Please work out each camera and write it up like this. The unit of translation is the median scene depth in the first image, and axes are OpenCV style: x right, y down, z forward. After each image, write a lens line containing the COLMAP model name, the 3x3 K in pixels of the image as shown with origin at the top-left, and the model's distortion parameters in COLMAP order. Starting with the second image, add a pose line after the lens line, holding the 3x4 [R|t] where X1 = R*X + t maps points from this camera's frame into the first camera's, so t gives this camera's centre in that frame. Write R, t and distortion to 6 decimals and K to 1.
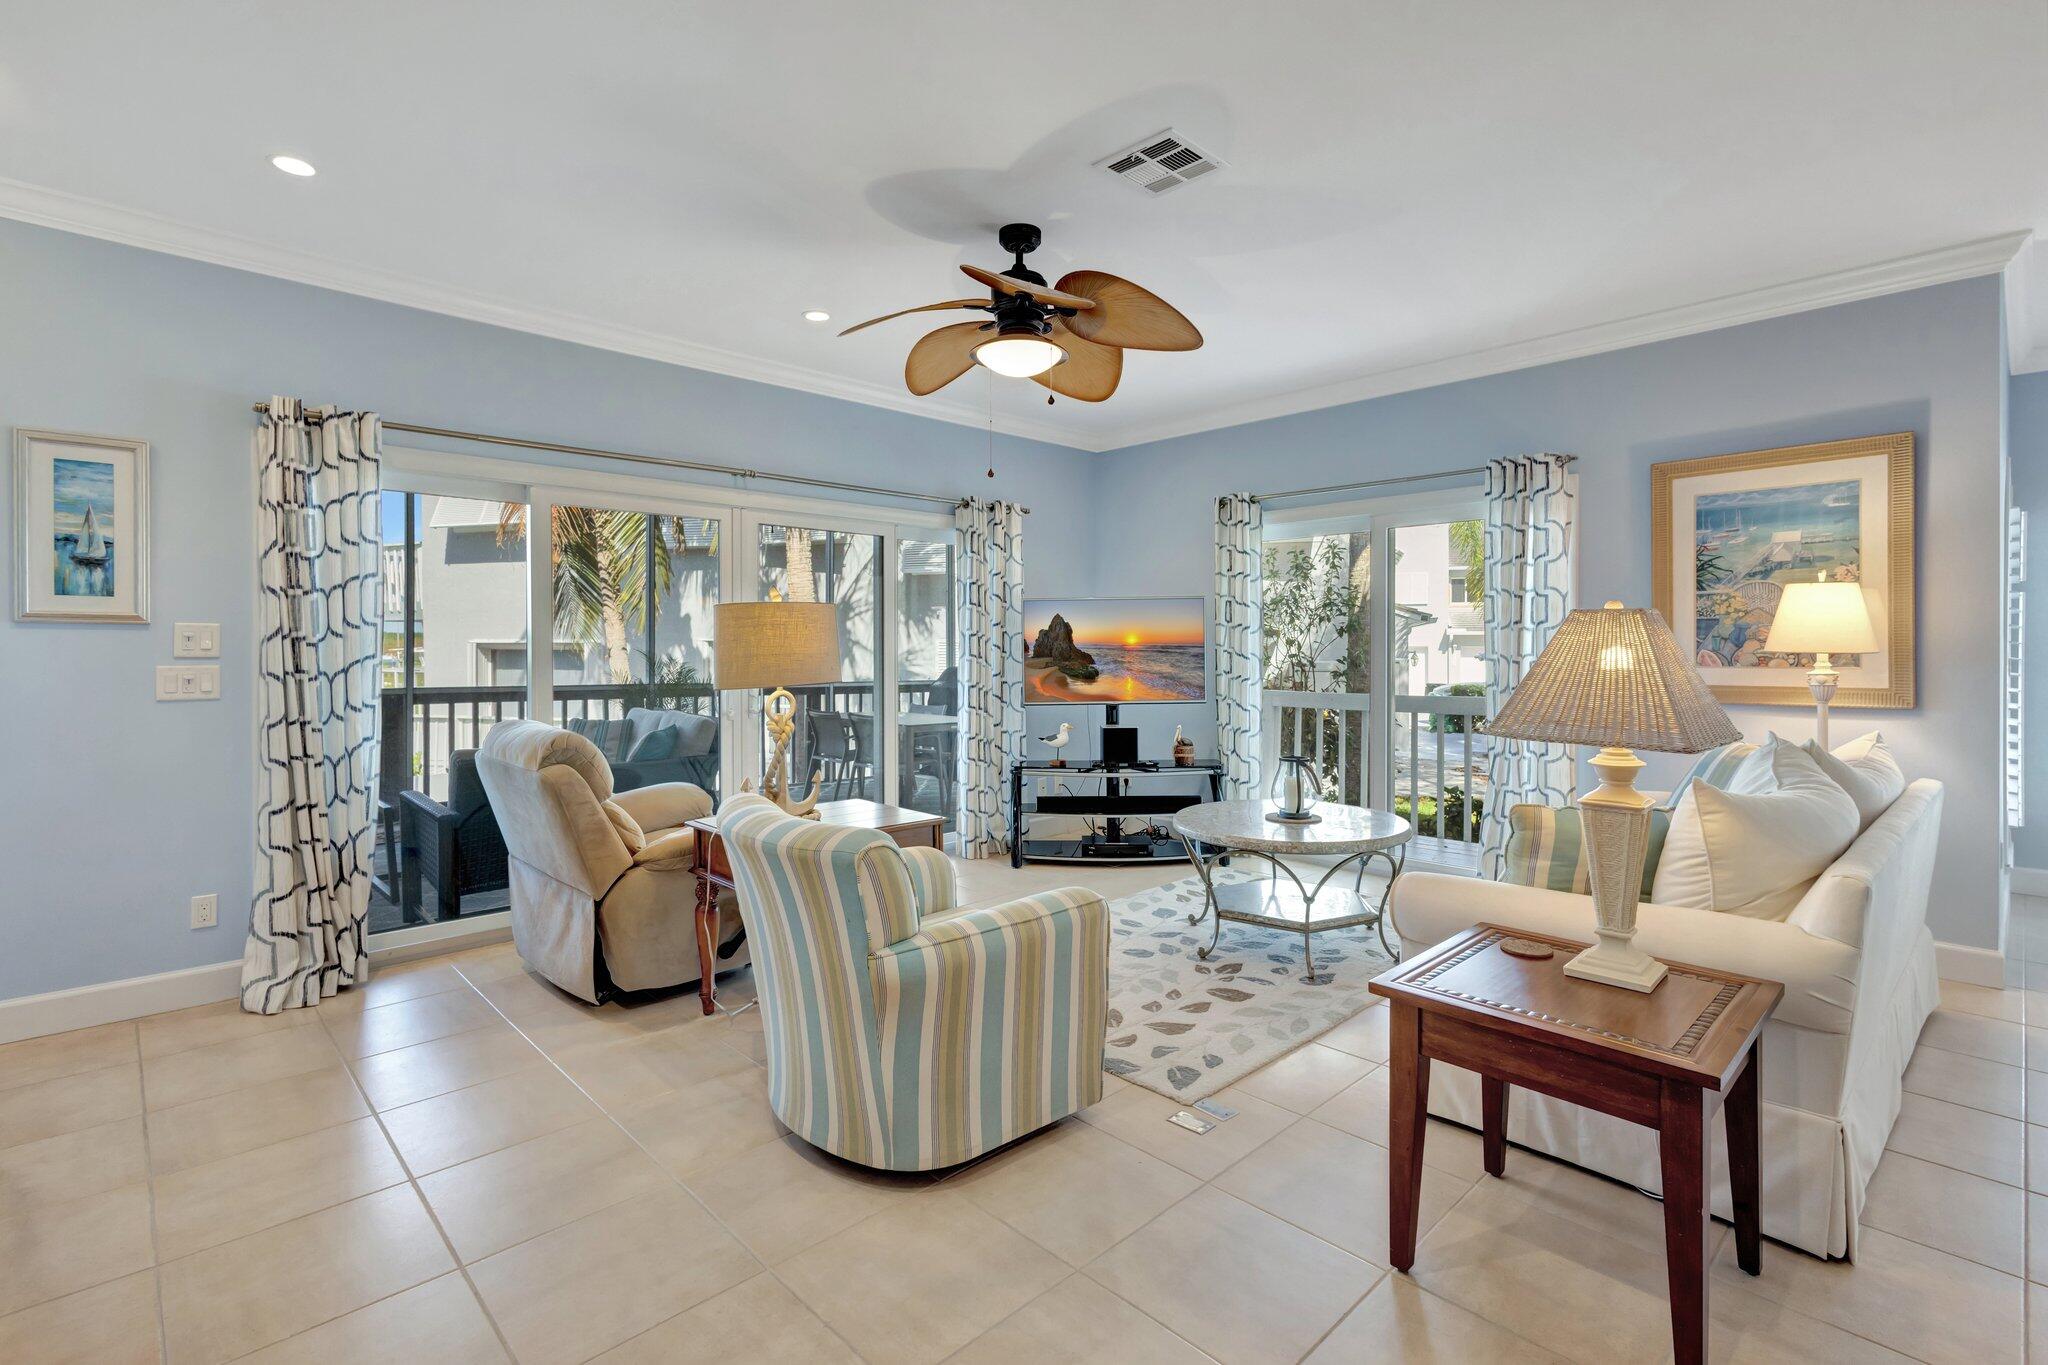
lens RADIAL K [[945.4, 0, 1024.0], [0, 945.4, 682.5], [0, 0, 1]] dist [0.001297, 0.000025]
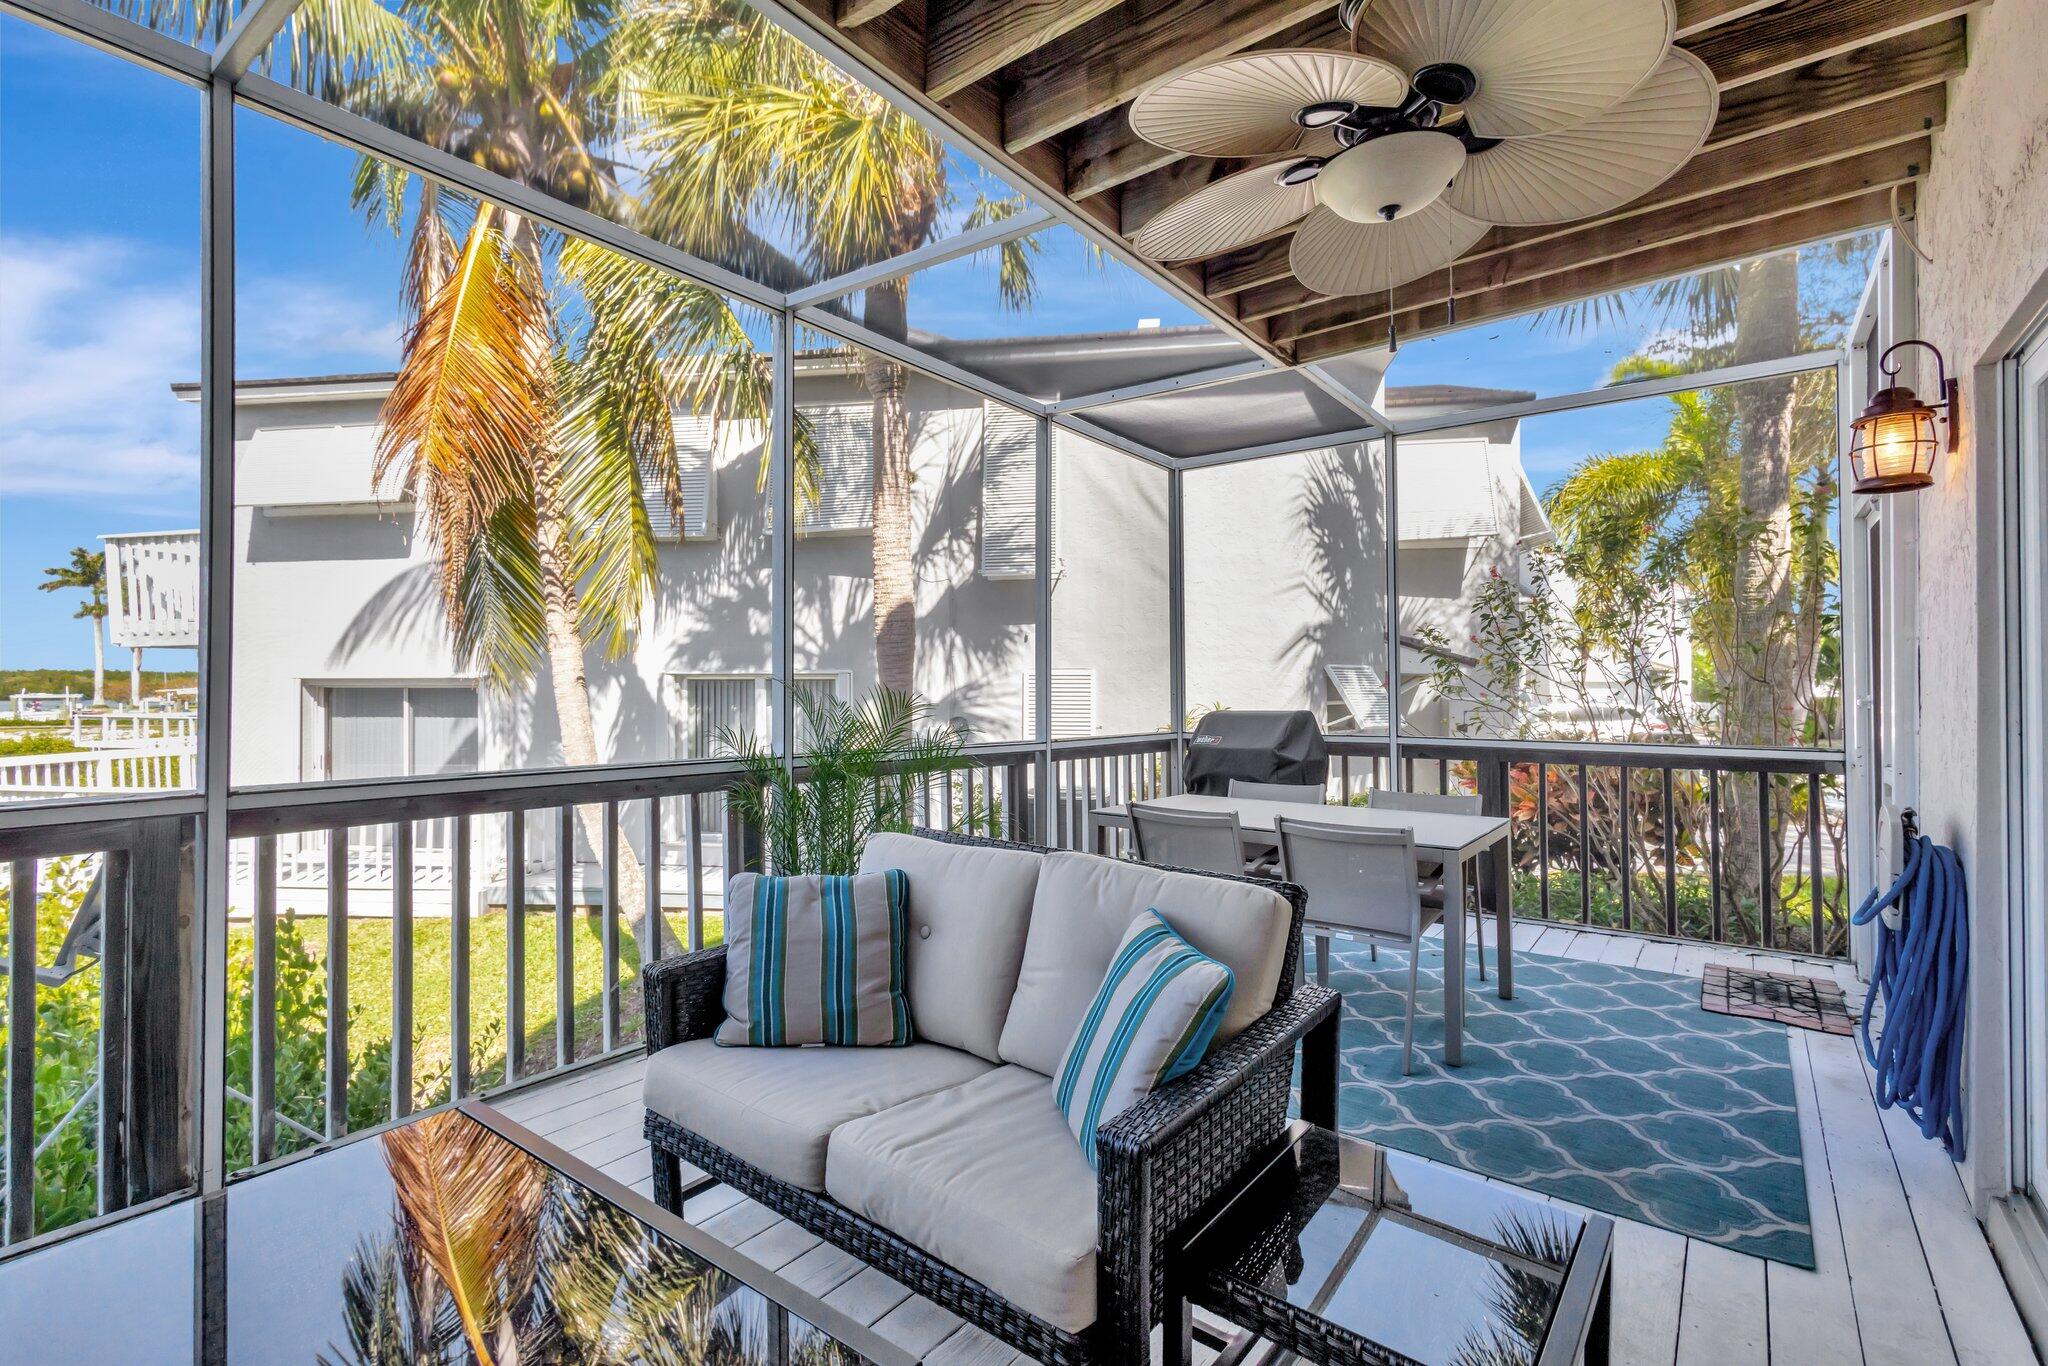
lens RADIAL K [[945.4, 0, 1024.0], [0, 945.4, 683.0], [0, 0, 1]] dist [0.001297, 0.000025]
pose [[0.987351, -0.005854, 0.158440, -0.234947], [0.011607, 0.999306, -0.035404, -0.011577], [-0.158122, 0.036795, 0.986734, 0.346480]]
